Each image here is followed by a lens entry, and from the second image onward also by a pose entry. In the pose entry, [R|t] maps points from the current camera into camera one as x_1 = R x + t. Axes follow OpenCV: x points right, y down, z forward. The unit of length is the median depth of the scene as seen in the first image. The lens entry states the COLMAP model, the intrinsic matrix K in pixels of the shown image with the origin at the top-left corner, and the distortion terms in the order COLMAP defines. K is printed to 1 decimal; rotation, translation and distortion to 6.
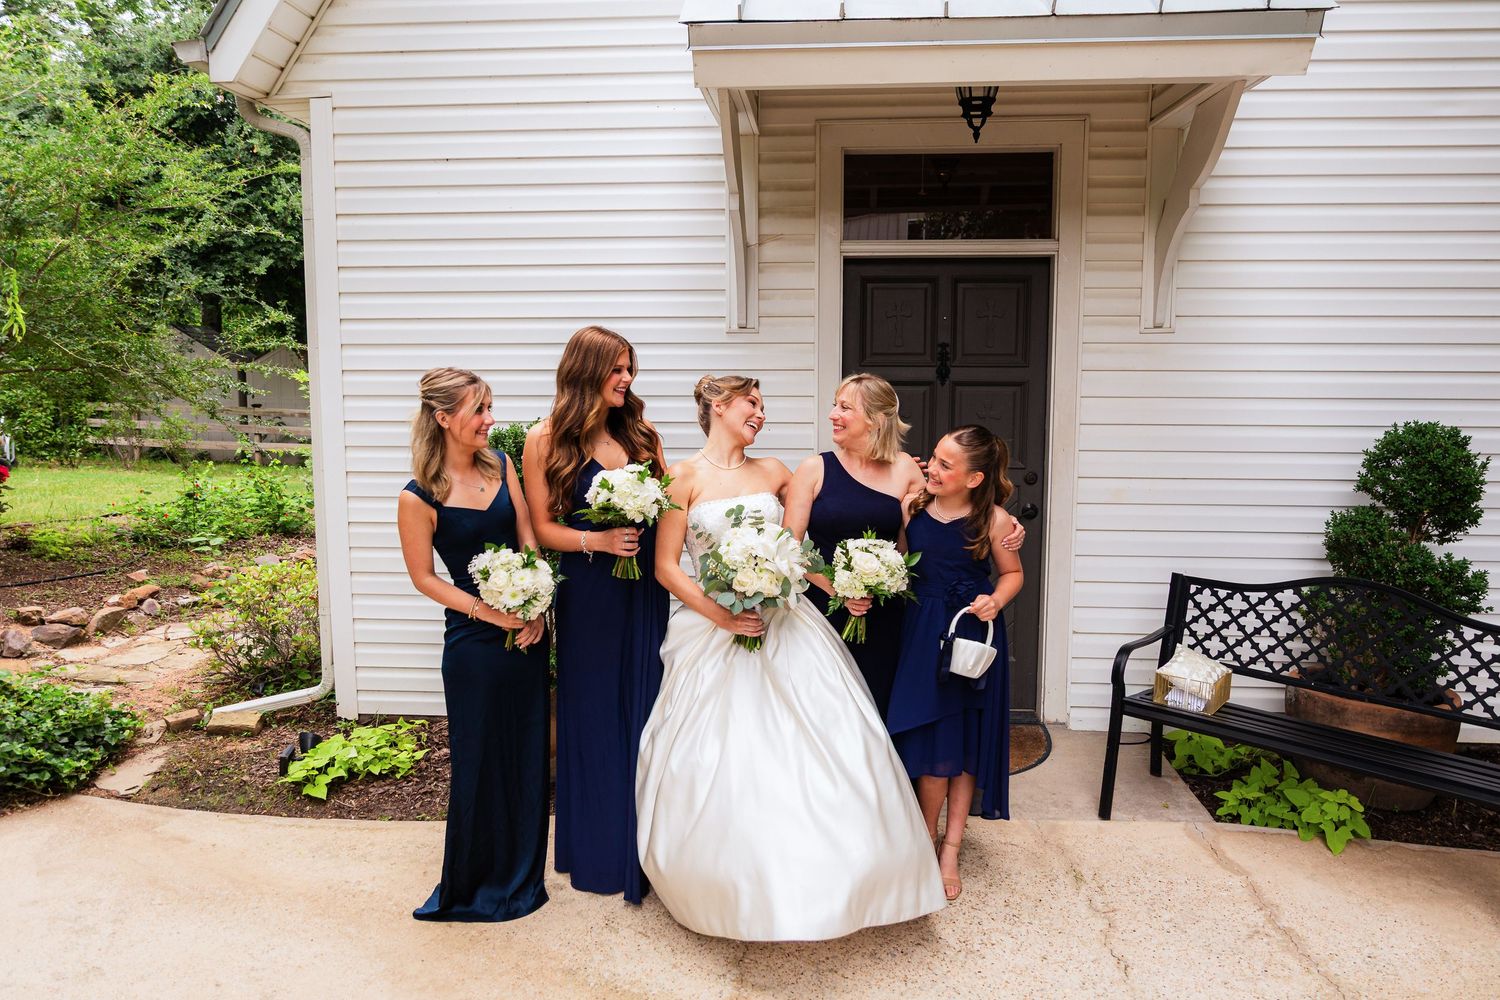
lens RADIAL K [[1098.5, 0, 750.0], [0, 1098.5, 500.0], [0, 0, 1]] dist [-0.016069, -0.000375]
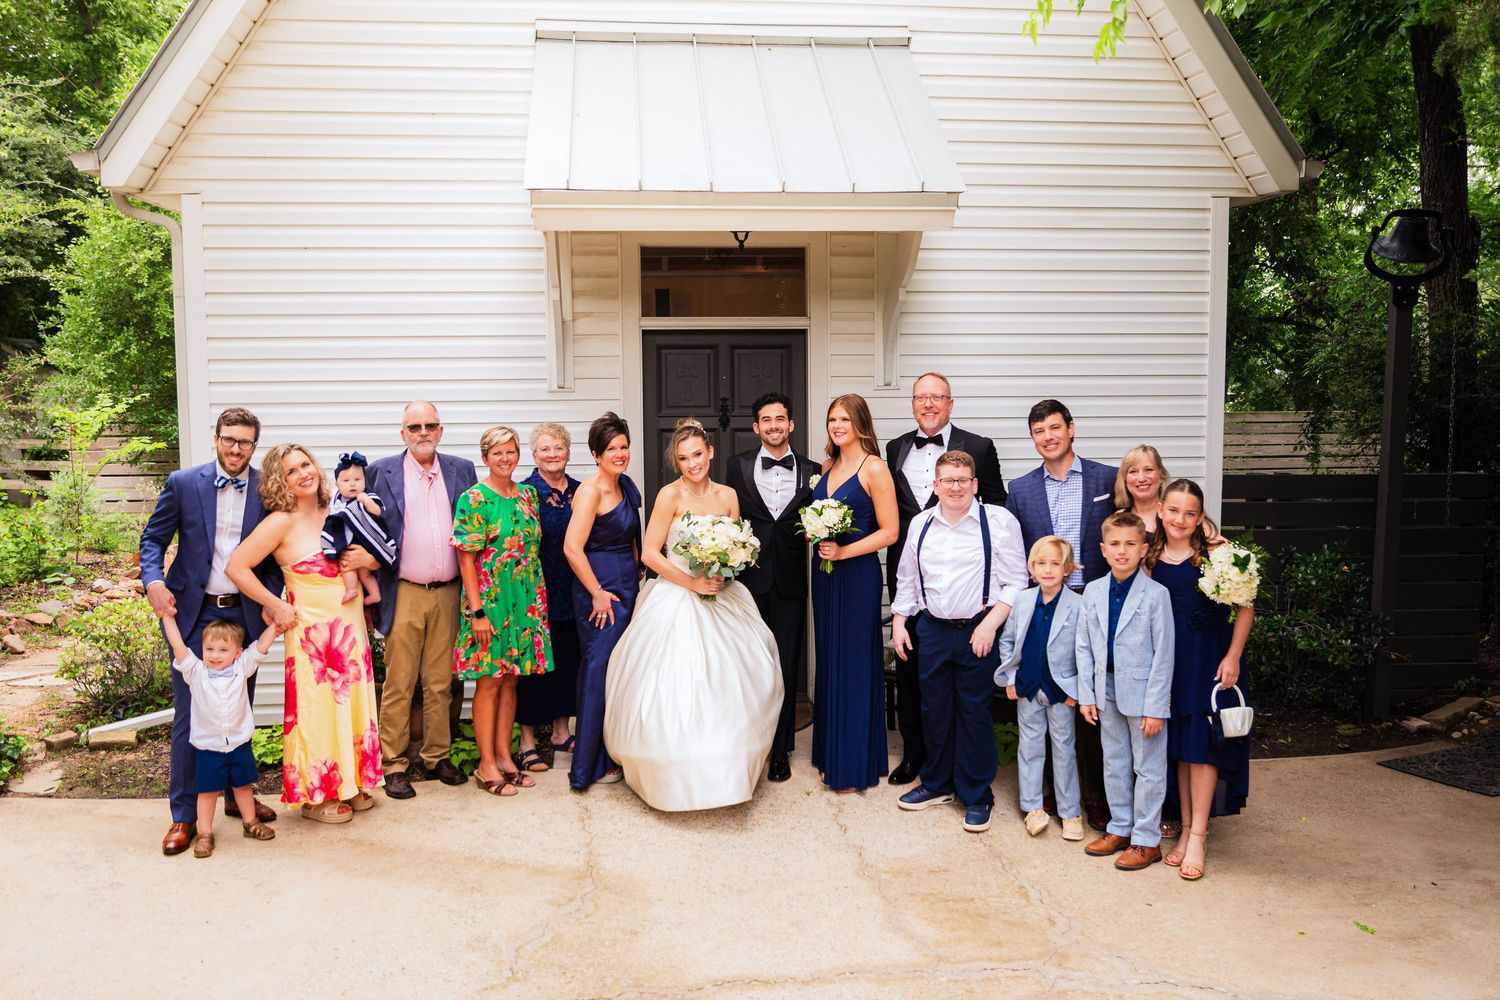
lens RADIAL K [[1346.8, 0, 750.0], [0, 1346.8, 500.0], [0, 0, 1]] dist [-0.018256, 0.015036]
pose [[0.985576, -0.025336, 0.167326, -0.054806], [0.028783, 0.999420, -0.018212, 0.001444], [-0.166767, 0.022765, 0.985733, -0.523850]]
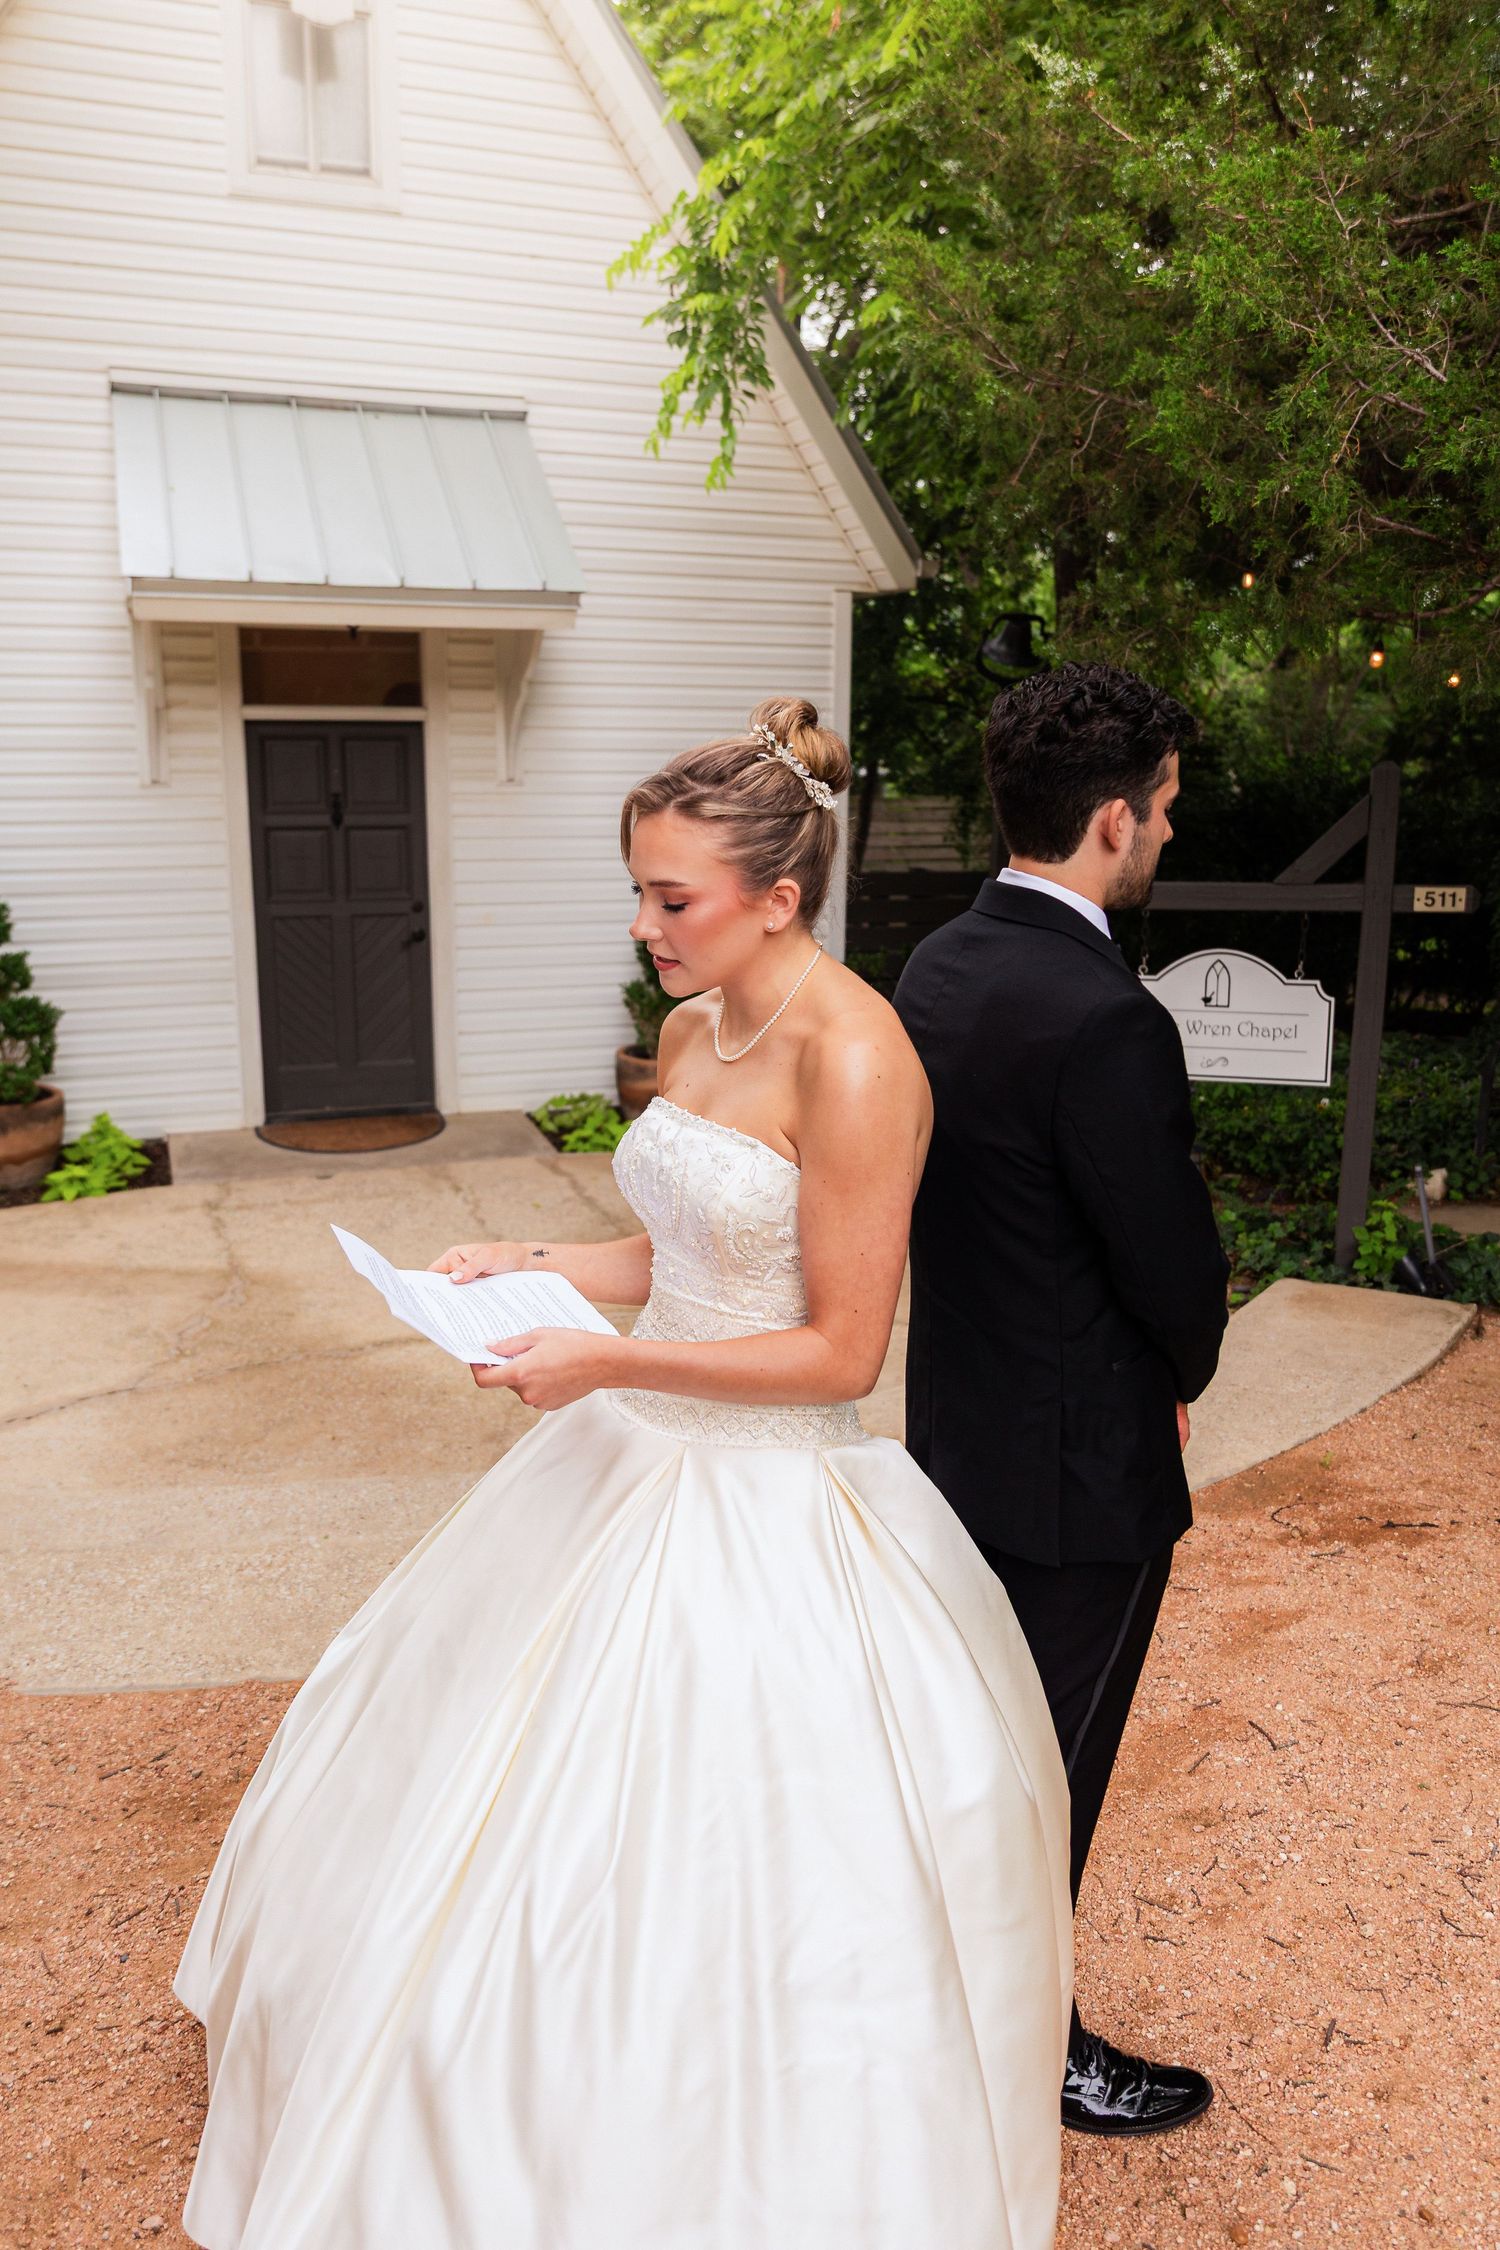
lens RADIAL K [[1661.7, 0, 750.2], [0, 1661.7, 1084.8], [0, 0, 1]] dist [-0.009607, 0.002202]
pose [[0.914092, -0.079019, 0.397732, -0.152513], [0.040482, 0.993713, 0.104386, -0.001612], [-0.403480, -0.079318, 0.911544, -0.838671]]
